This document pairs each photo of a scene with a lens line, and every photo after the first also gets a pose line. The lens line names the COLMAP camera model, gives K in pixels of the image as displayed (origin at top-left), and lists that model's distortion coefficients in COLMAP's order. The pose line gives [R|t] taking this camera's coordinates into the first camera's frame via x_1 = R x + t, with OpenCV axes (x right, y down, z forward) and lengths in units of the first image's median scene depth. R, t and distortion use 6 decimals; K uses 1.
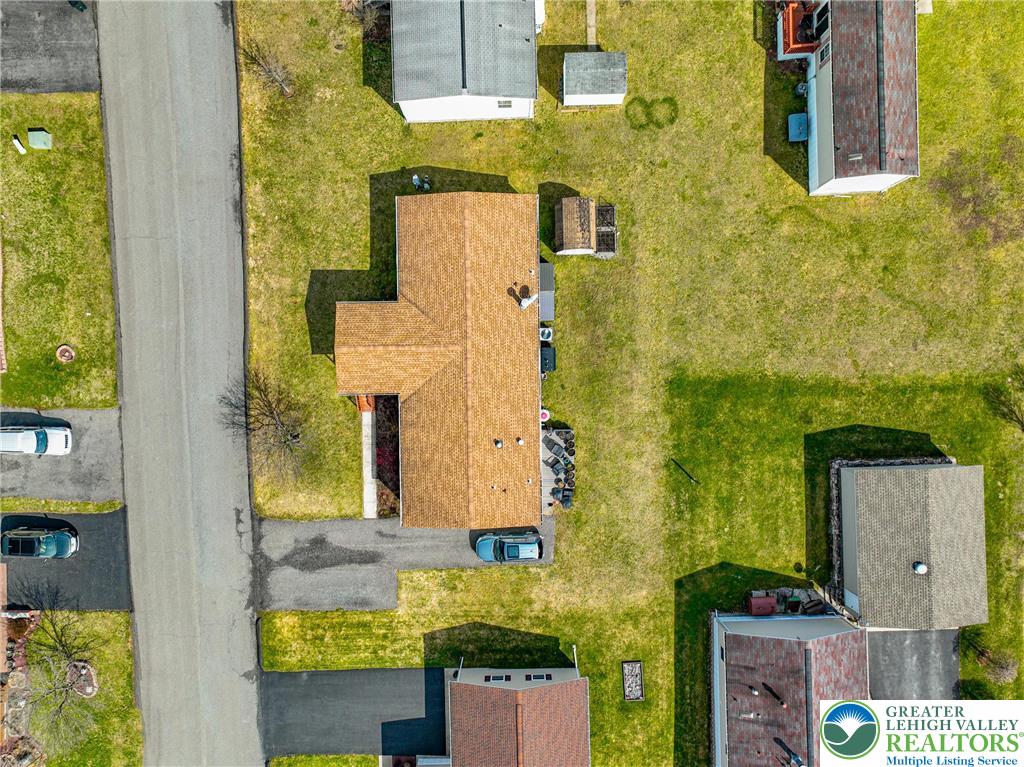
lens RADIAL K [[721.7, 0, 513.7], [0, 721.7, 377.8], [0, 0, 1]] dist [-0.001763, 0.005516]
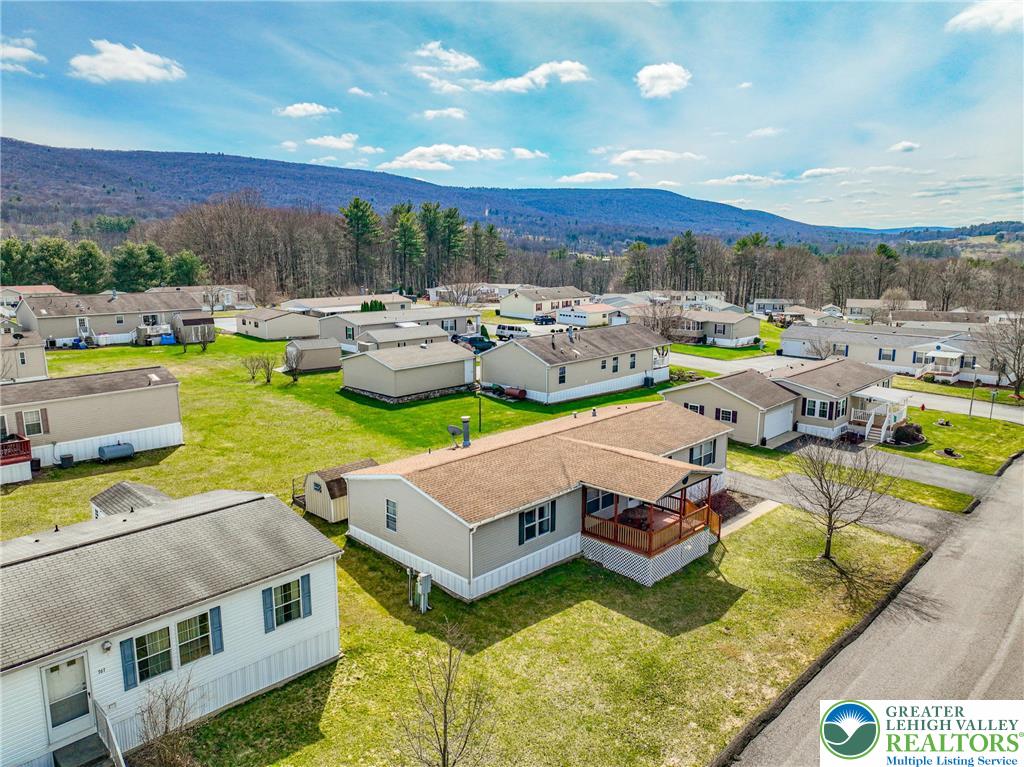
lens RADIAL K [[721.7, 0, 513.0], [0, 721.7, 382.5], [0, 0, 1]] dist [-0.001763, 0.005516]
pose [[-0.709461, -0.133617, 0.691963, -0.543276], [0.704703, -0.145190, 0.694488, -0.578834], [0.007671, 0.980340, 0.197167, 0.699091]]
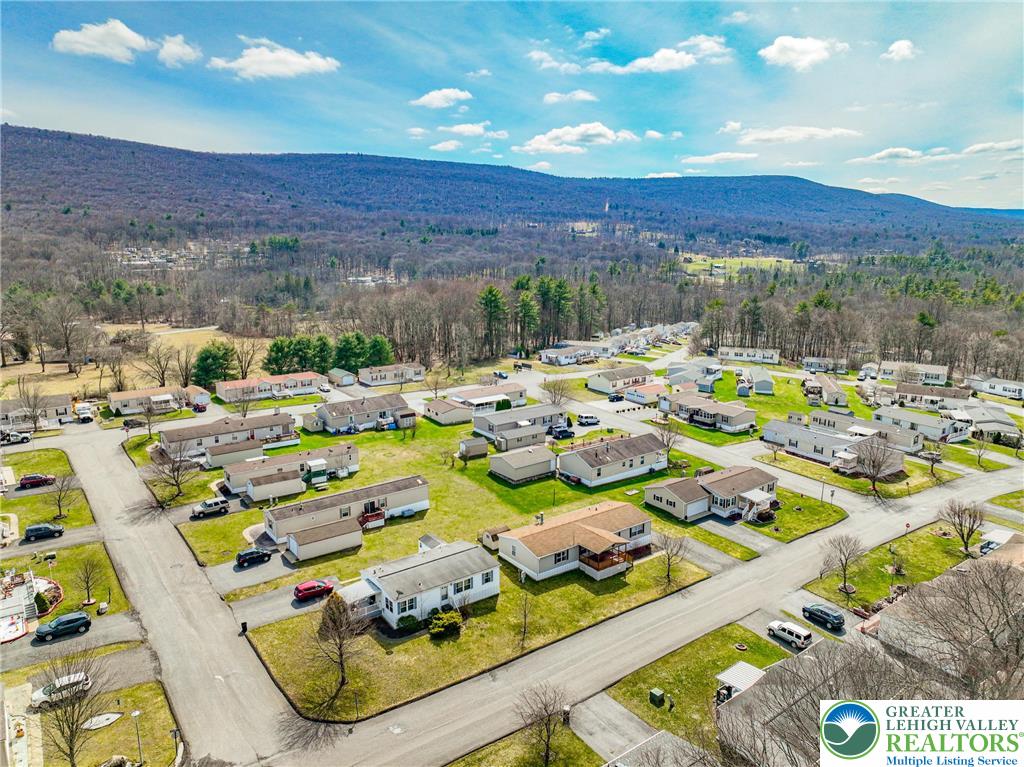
lens RADIAL K [[721.7, 0, 516.1], [0, 721.7, 386.6], [0, 0, 1]] dist [-0.001763, 0.005516]
pose [[-0.587721, -0.176094, 0.789668, -1.483494], [0.809019, -0.138174, 0.571311, -1.260230], [0.008507, 0.974628, 0.223671, 0.084372]]
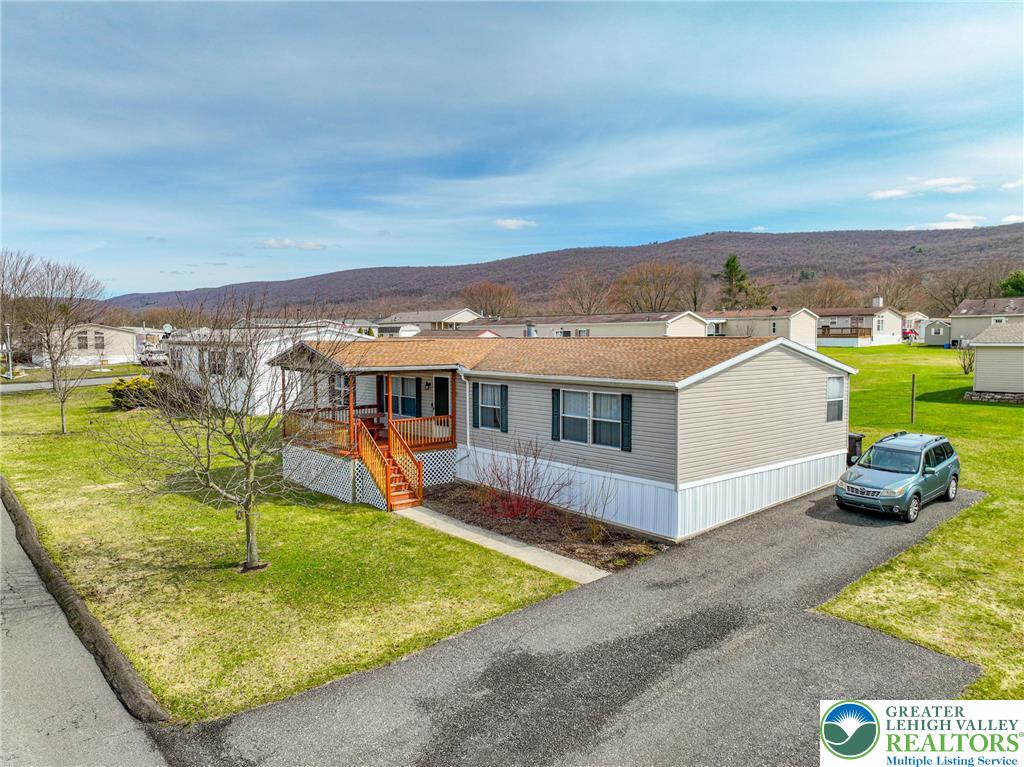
lens RADIAL K [[721.7, 0, 509.9], [0, 721.7, 382.2], [0, 0, 1]] dist [-0.001763, 0.005516]
pose [[0.773756, -0.046162, 0.631799, -0.409869], [0.633286, 0.031484, -0.773277, 0.397986], [0.015804, 0.998438, 0.053595, 0.903893]]
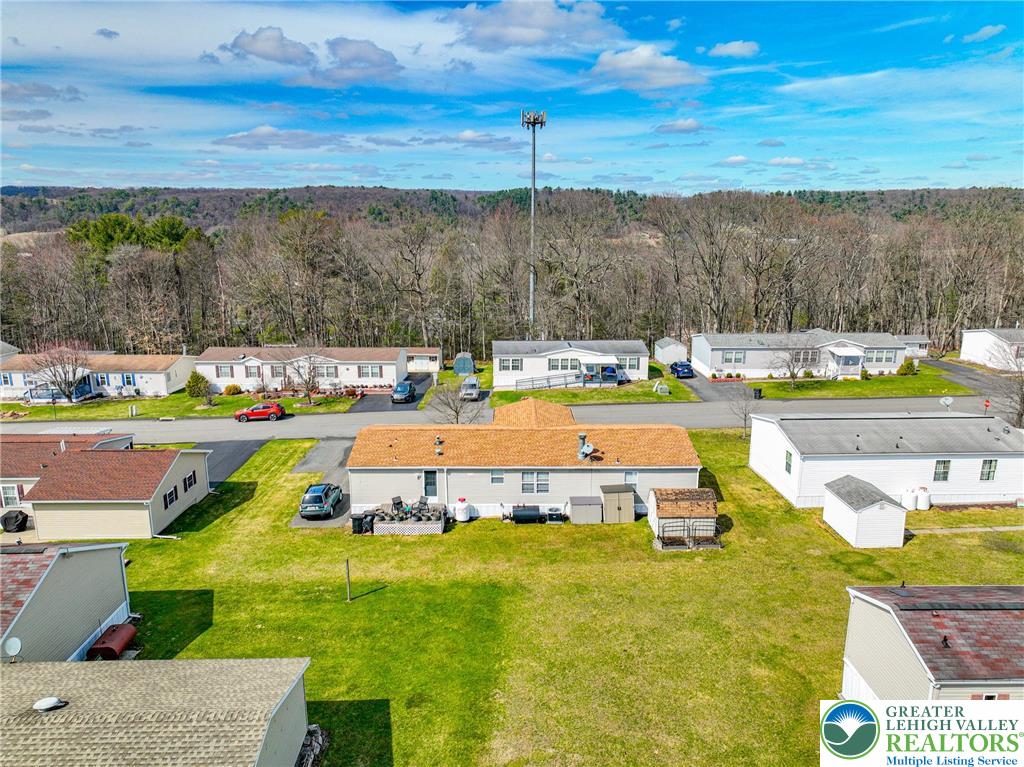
lens RADIAL K [[721.7, 0, 507.4], [0, 721.7, 384.3], [0, 0, 1]] dist [-0.001763, 0.005516]
pose [[-0.016437, 0.226671, -0.973833, 0.840817], [-0.999817, -0.013293, 0.013781, -0.012799], [-0.009821, 0.973881, 0.226848, 0.631496]]
